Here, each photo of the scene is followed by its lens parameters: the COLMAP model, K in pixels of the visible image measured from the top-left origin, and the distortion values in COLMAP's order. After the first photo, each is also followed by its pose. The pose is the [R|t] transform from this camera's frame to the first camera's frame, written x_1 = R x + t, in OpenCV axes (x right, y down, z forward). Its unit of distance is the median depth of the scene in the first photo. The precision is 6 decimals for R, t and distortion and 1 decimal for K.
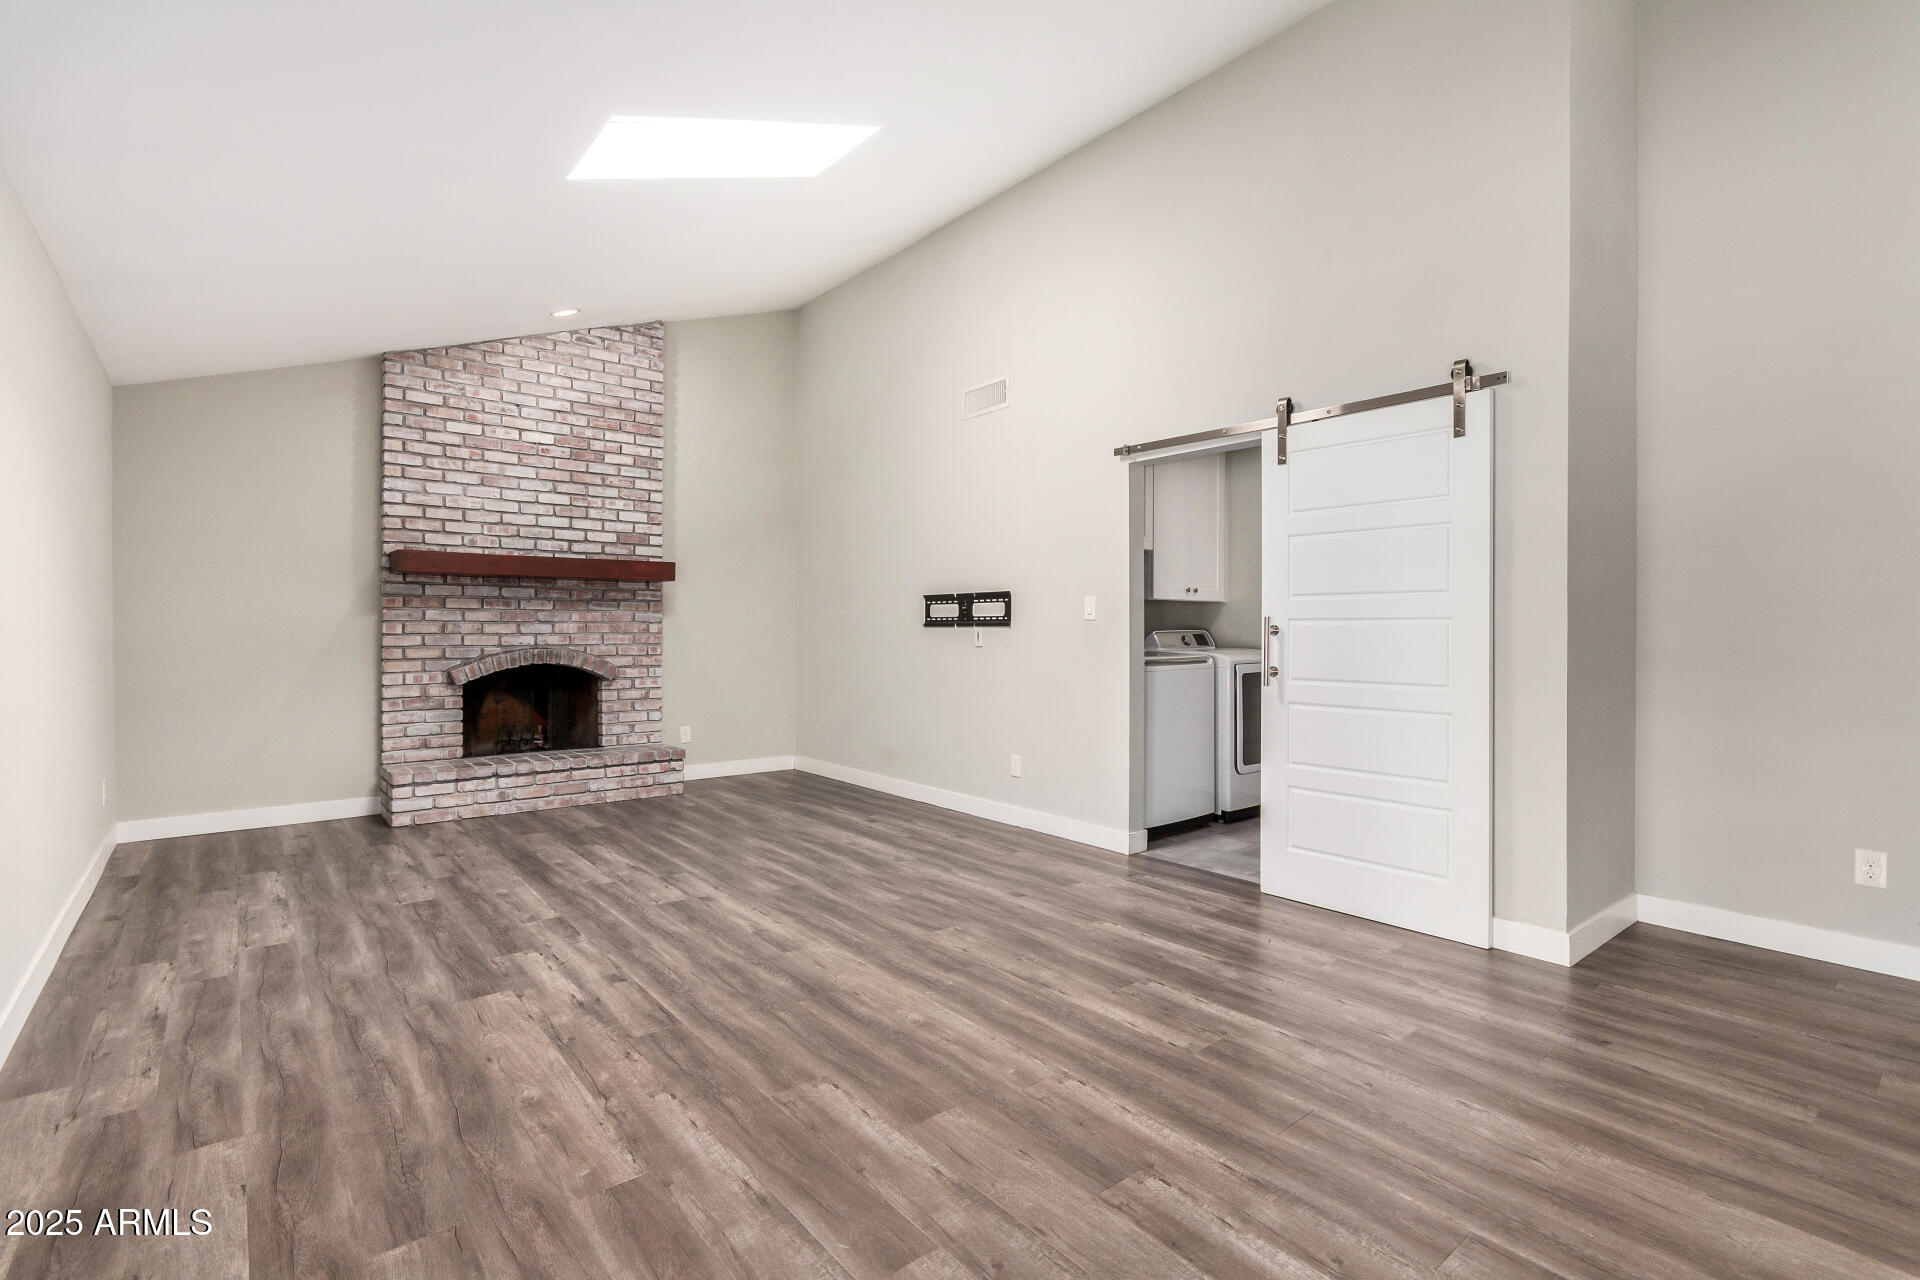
lens RADIAL K [[891.3, 0, 967.8], [0, 891.3, 629.6], [0, 0, 1]] dist [-0.002259, -0.001062]
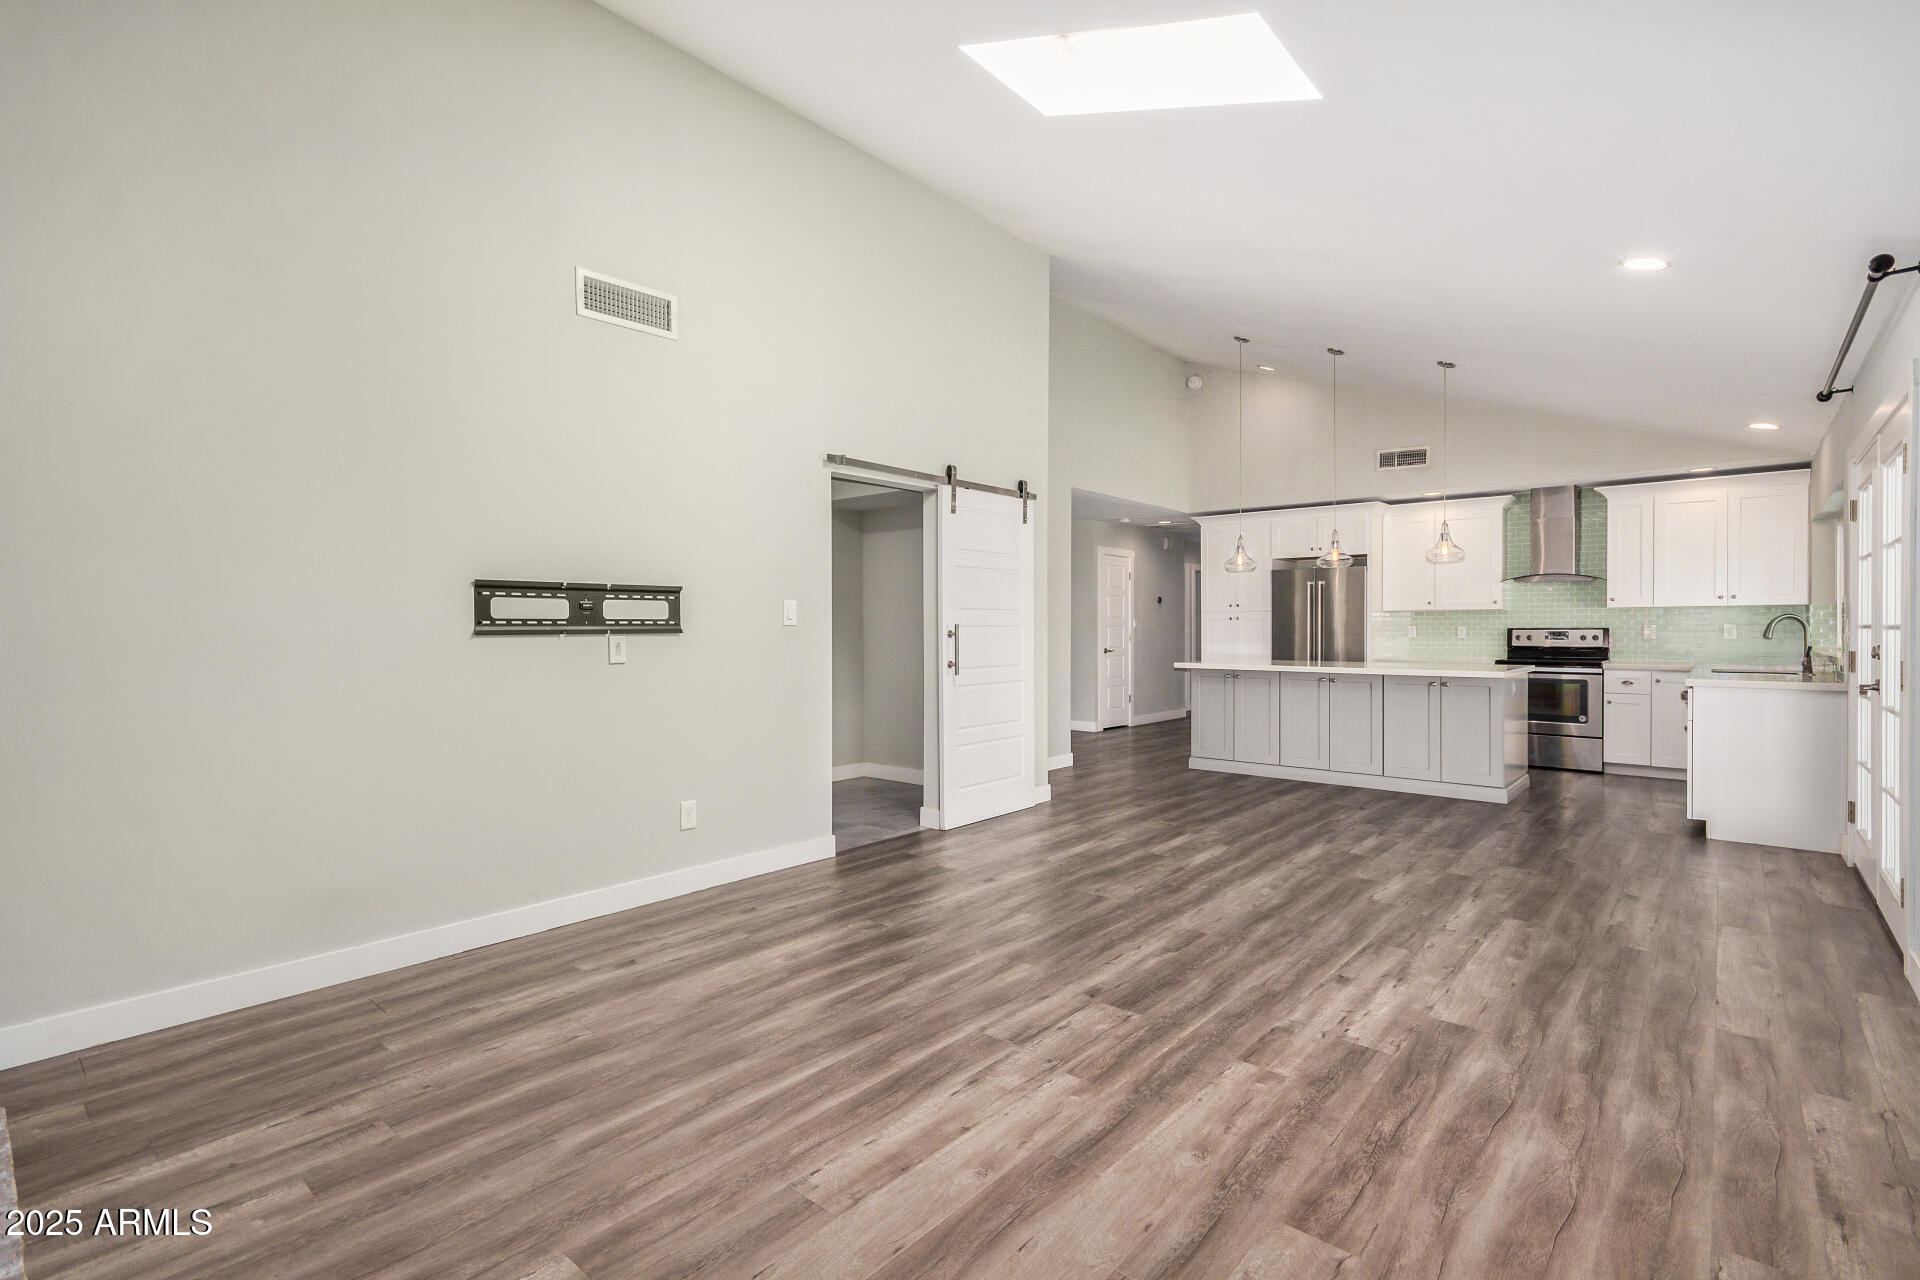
lens RADIAL K [[891.3, 0, 967.8], [0, 891.3, 629.6], [0, 0, 1]] dist [-0.002259, -0.001062]
pose [[-0.173848, -0.004241, 0.984763, -1.216571], [0.006894, 0.999961, 0.005524, -0.015071], [-0.984748, 0.007749, -0.173812, 1.469593]]
